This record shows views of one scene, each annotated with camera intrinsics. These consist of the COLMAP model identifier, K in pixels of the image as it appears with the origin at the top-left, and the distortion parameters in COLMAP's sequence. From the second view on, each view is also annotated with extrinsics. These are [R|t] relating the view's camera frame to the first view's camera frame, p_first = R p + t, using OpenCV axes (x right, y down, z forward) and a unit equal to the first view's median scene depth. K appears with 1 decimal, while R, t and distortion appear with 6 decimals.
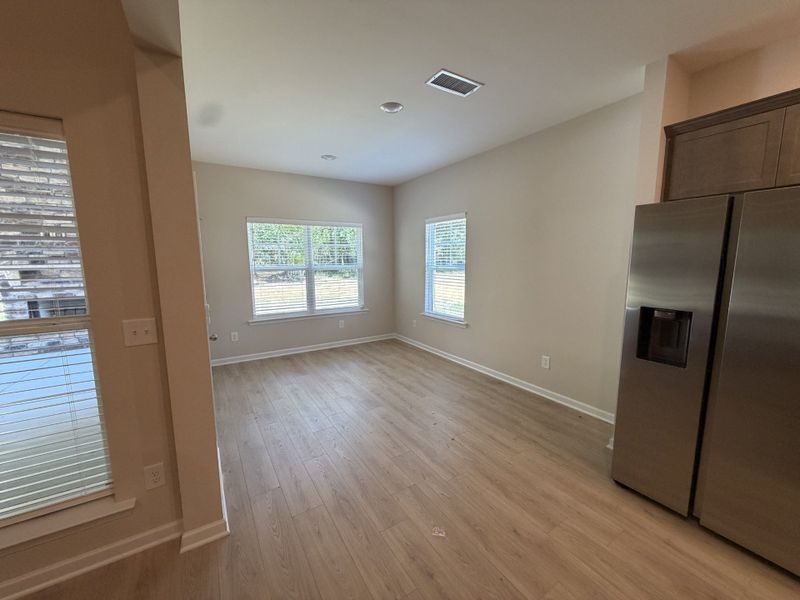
lens RADIAL K [[321.0, 0, 399.1], [0, 321.0, 301.4], [0, 0, 1]] dist [0.002068, 0.000421]
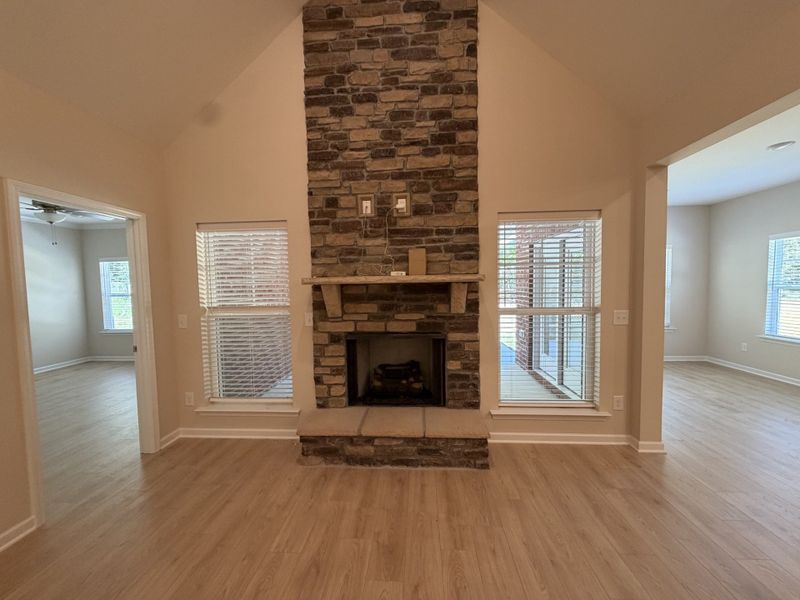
lens RADIAL K [[321.0, 0, 399.1], [0, 321.0, 301.4], [0, 0, 1]] dist [0.002068, 0.000421]
pose [[0.812146, 0.020030, -0.583111, -0.687694], [-0.063536, 0.996503, -0.054261, 0.162881], [0.579985, 0.081116, 0.810578, -1.065554]]
